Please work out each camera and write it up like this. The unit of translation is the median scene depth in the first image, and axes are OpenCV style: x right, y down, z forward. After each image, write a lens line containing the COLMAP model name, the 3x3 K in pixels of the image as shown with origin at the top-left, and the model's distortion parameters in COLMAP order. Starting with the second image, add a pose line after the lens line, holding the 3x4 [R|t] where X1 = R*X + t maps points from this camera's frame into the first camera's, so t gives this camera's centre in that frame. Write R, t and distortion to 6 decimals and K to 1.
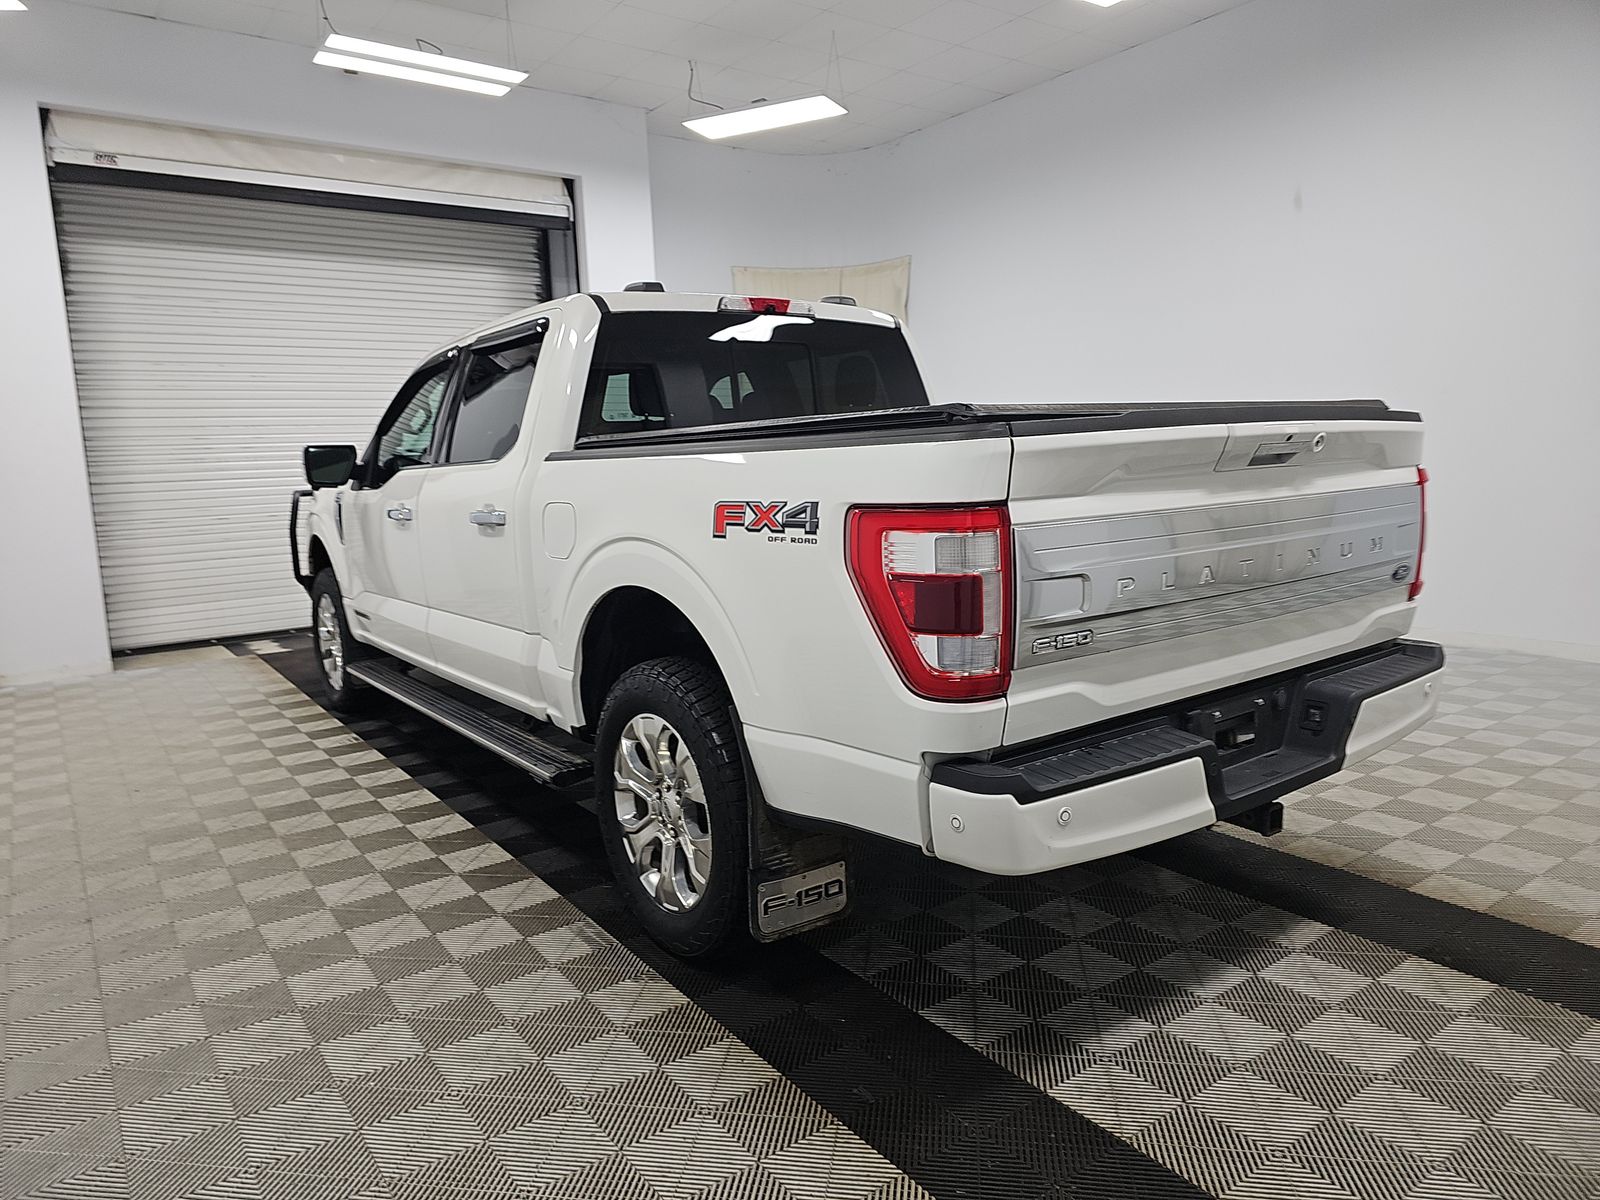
lens RADIAL K [[1051.4, 0, 797.6], [0, 1051.4, 586.9], [0, 0, 1]] dist [0.057750, -0.042863]
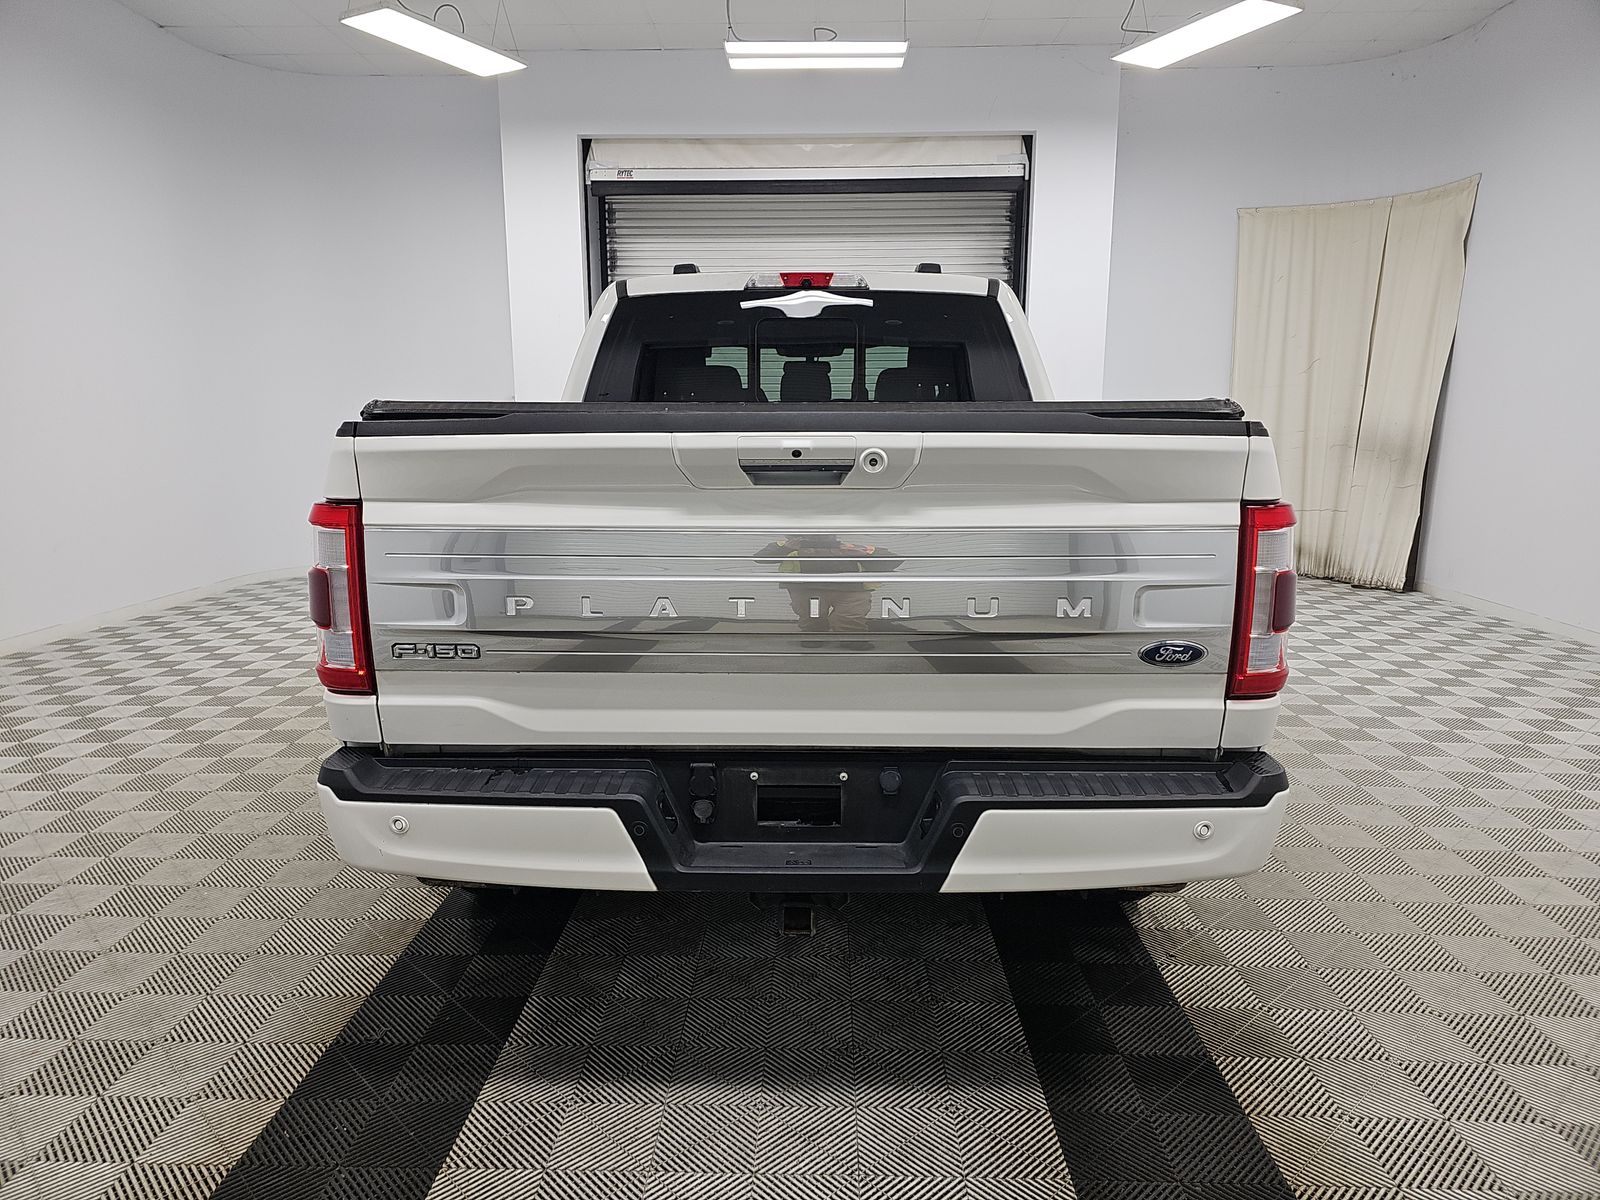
lens RADIAL K [[1053.3, 0, 800.0], [0, 1053.3, 600.0], [0, 0, 1]] dist [0.058352, -0.039966]
pose [[0.791287, 0.137068, -0.595883, 0.542499], [-0.107005, 0.990553, 0.085756, -0.056694], [0.602008, -0.004095, 0.798479, 0.211788]]
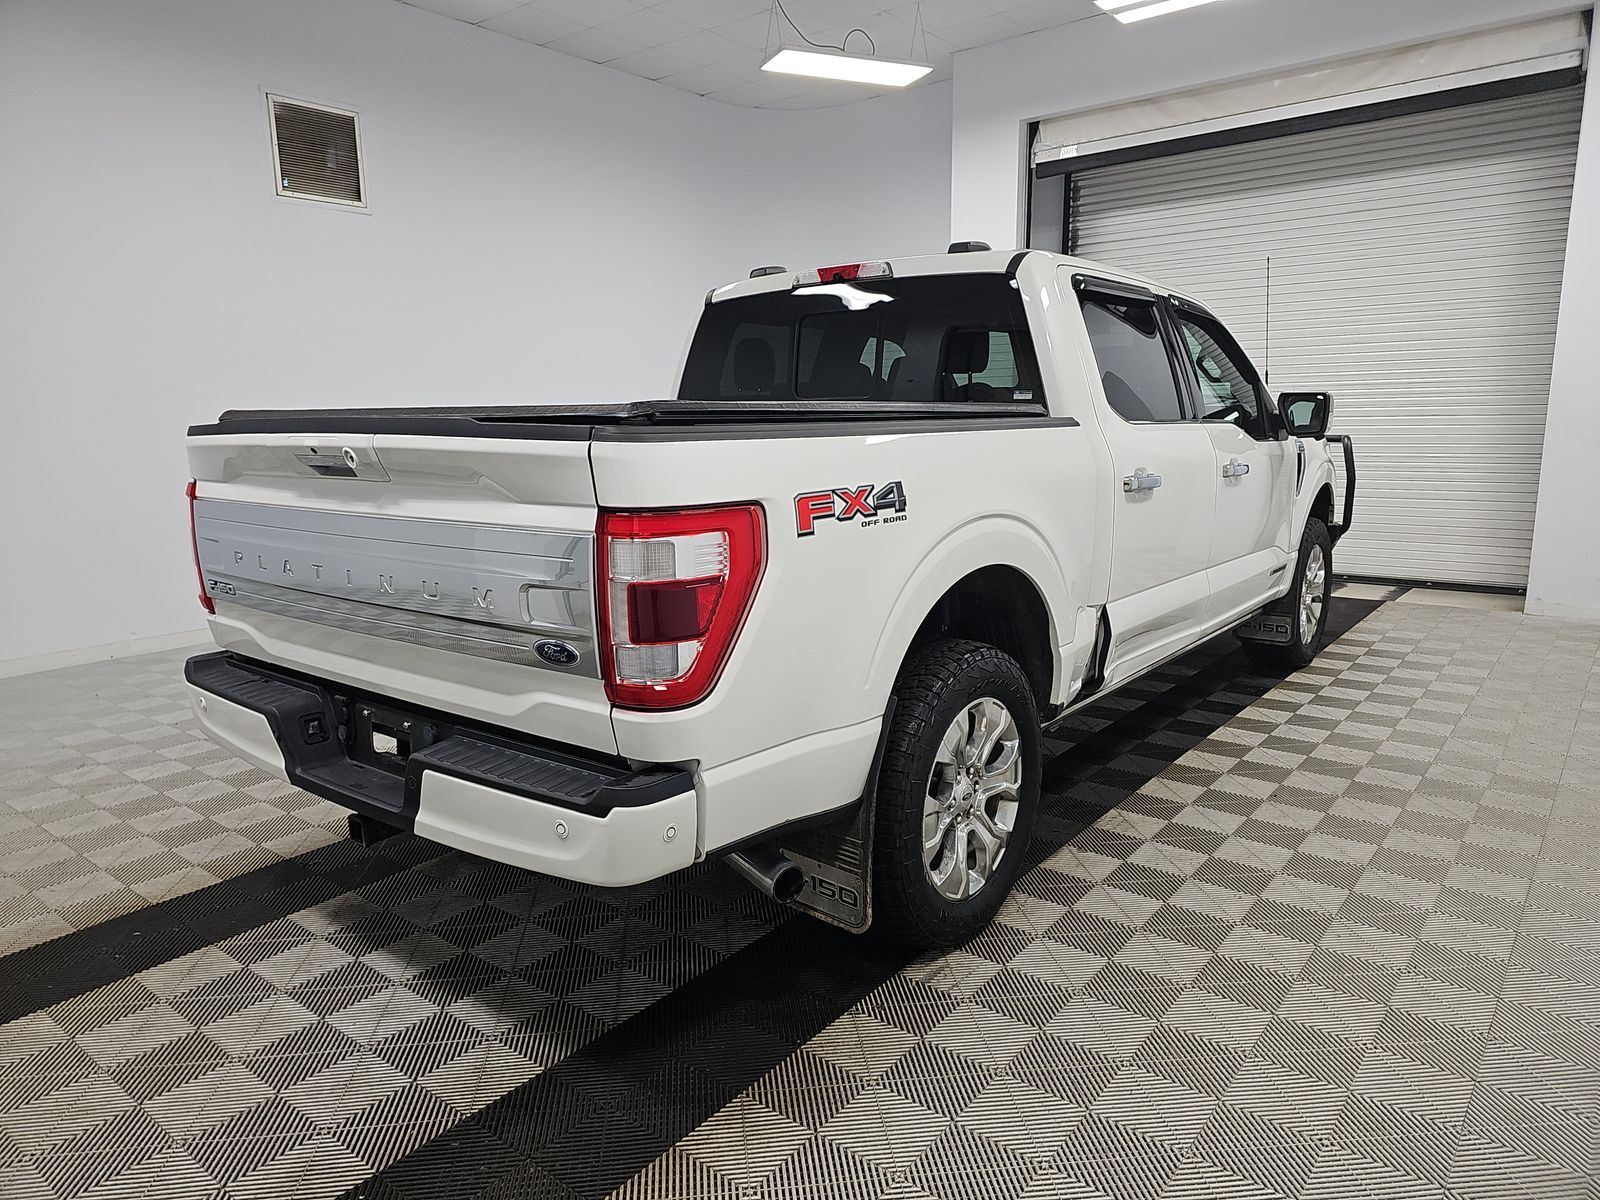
lens RADIAL K [[1053.3, 0, 800.0], [0, 1053.3, 600.0], [0, 0, 1]] dist [0.058352, -0.039966]
pose [[0.257382, 0.204264, -0.944474, 0.879212], [-0.117188, 0.976787, 0.179317, -0.134481], [0.959178, 0.064528, 0.275344, 0.669899]]
